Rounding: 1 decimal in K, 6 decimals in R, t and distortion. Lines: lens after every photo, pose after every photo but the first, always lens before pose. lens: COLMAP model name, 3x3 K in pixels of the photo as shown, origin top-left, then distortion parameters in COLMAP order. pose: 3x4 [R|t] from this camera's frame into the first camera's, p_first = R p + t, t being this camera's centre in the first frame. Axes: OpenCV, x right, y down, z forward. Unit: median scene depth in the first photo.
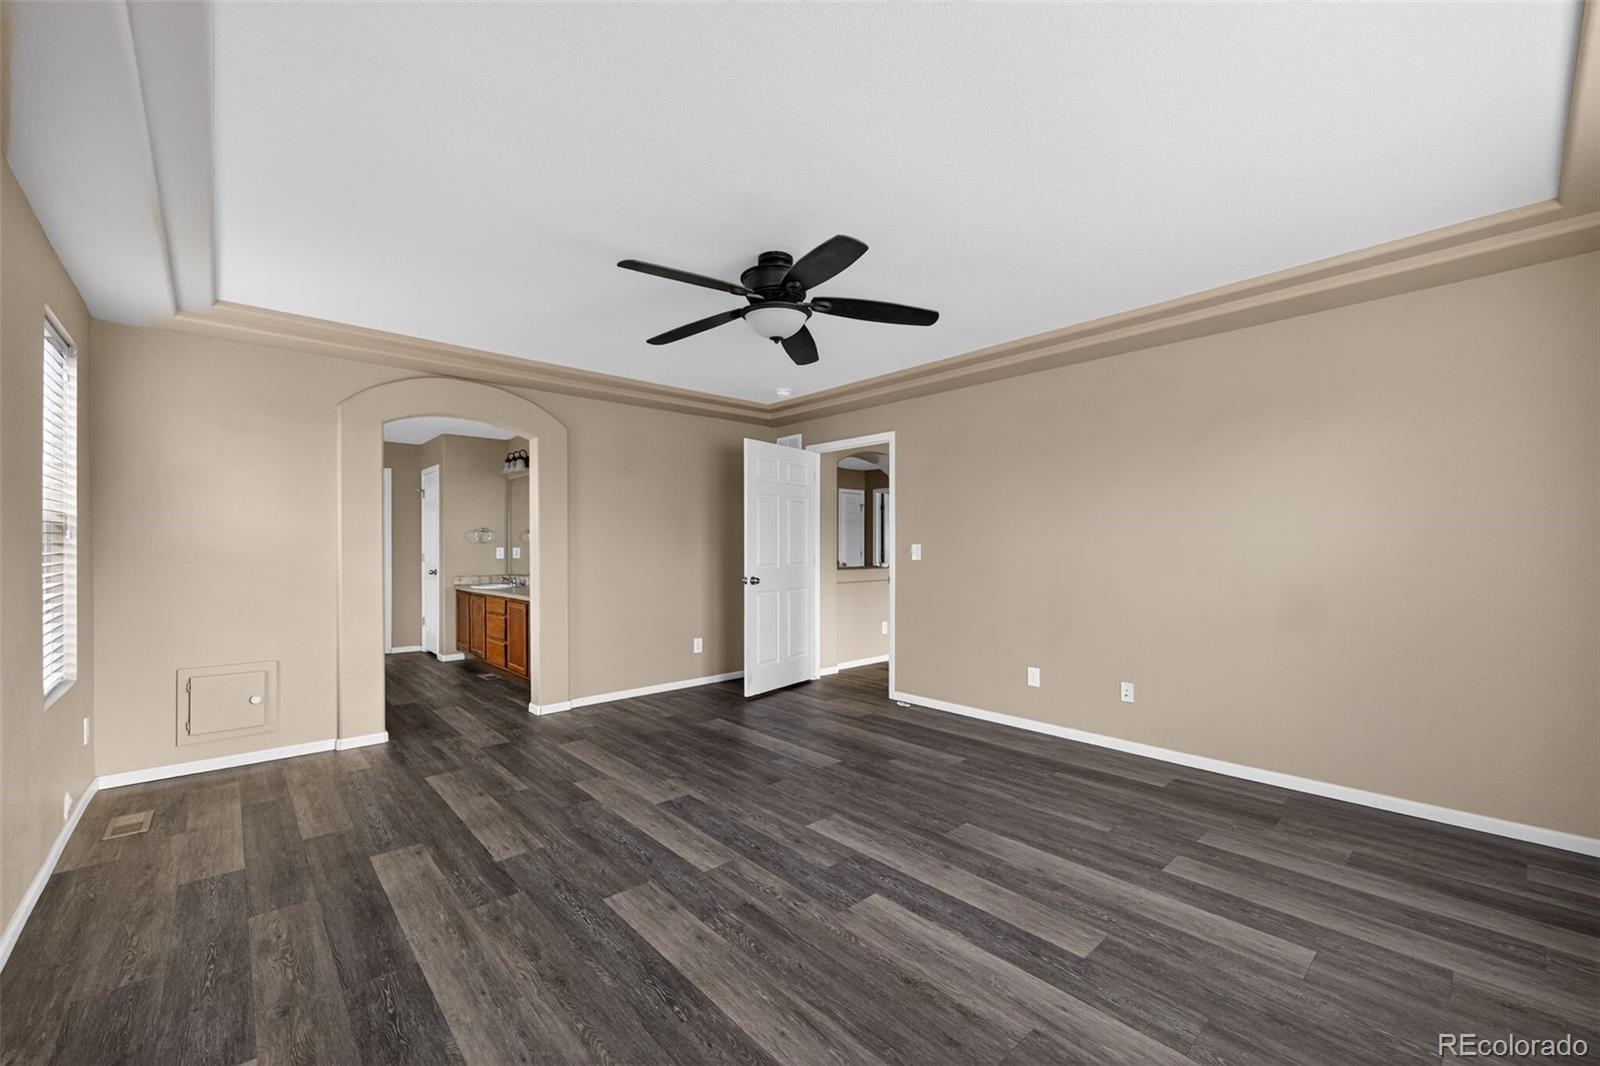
lens RADIAL K [[640.6, 0, 807.3], [0, 640.6, 541.2], [0, 0, 1]] dist [-0.000481, -0.000078]
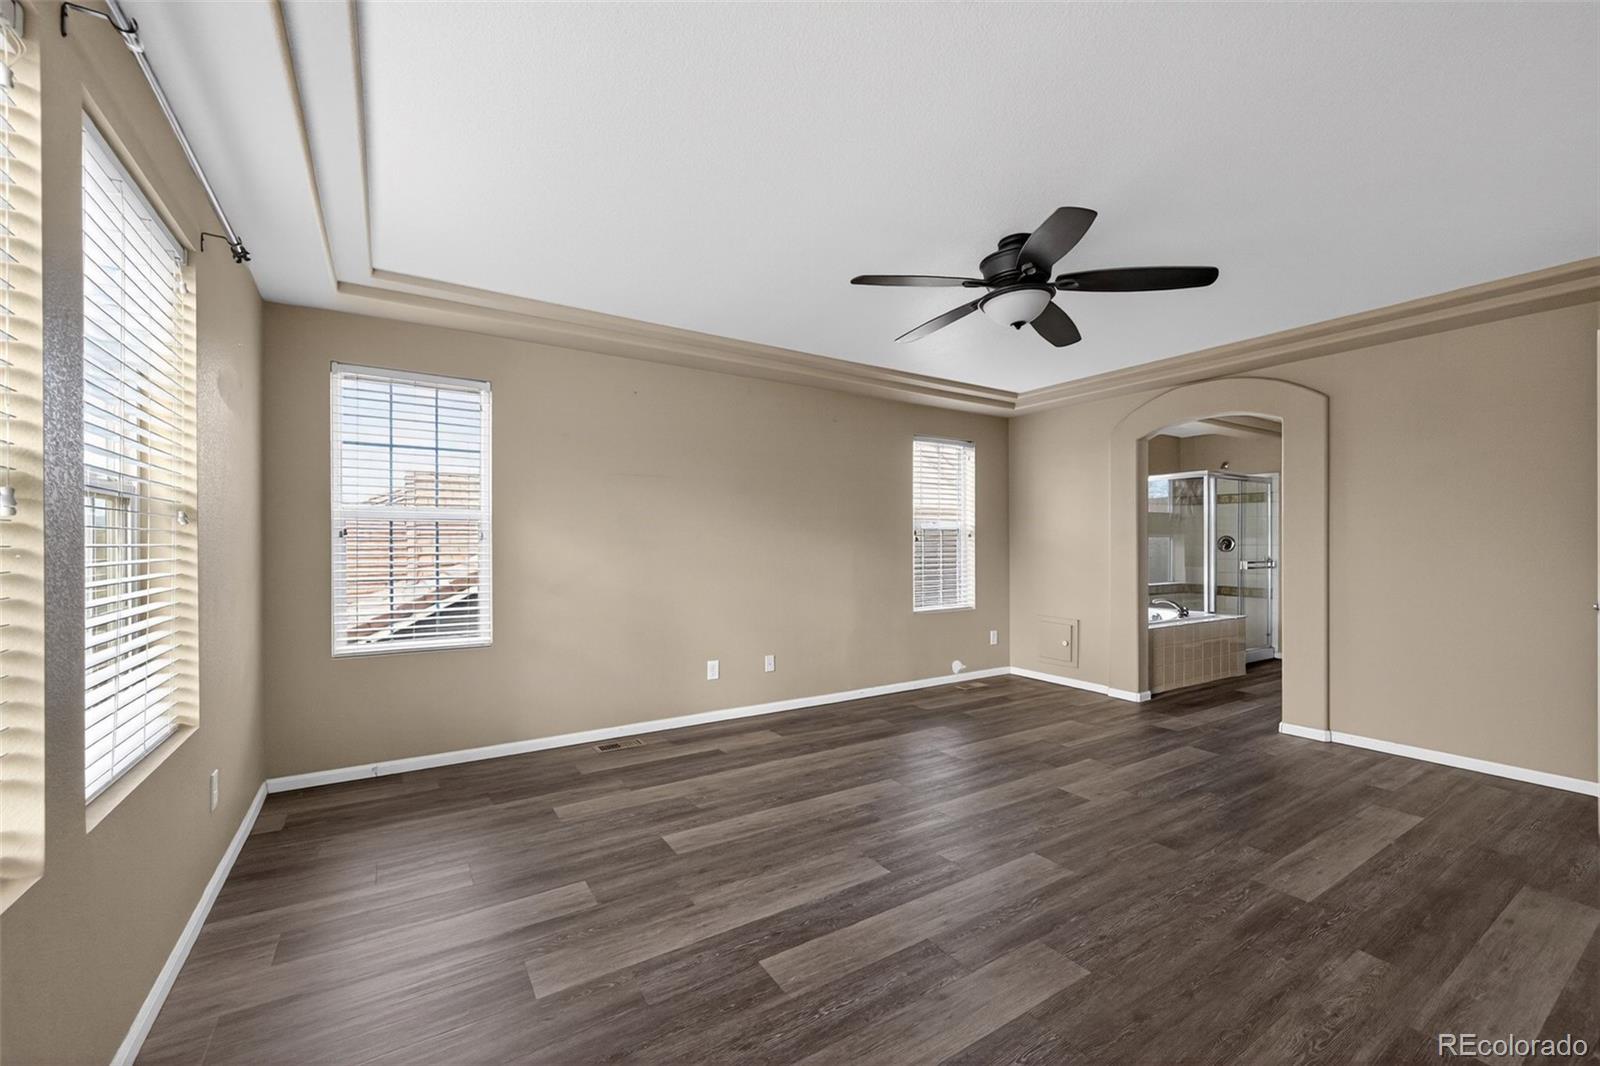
lens RADIAL K [[640.6, 0, 804.4], [0, 640.6, 540.8], [0, 0, 1]] dist [-0.000481, -0.000078]
pose [[-0.162328, -0.000639, -0.986737, 0.759297], [0.008468, 0.999962, -0.002041, 0.004513], [0.986700, -0.008687, -0.162317, 0.673752]]
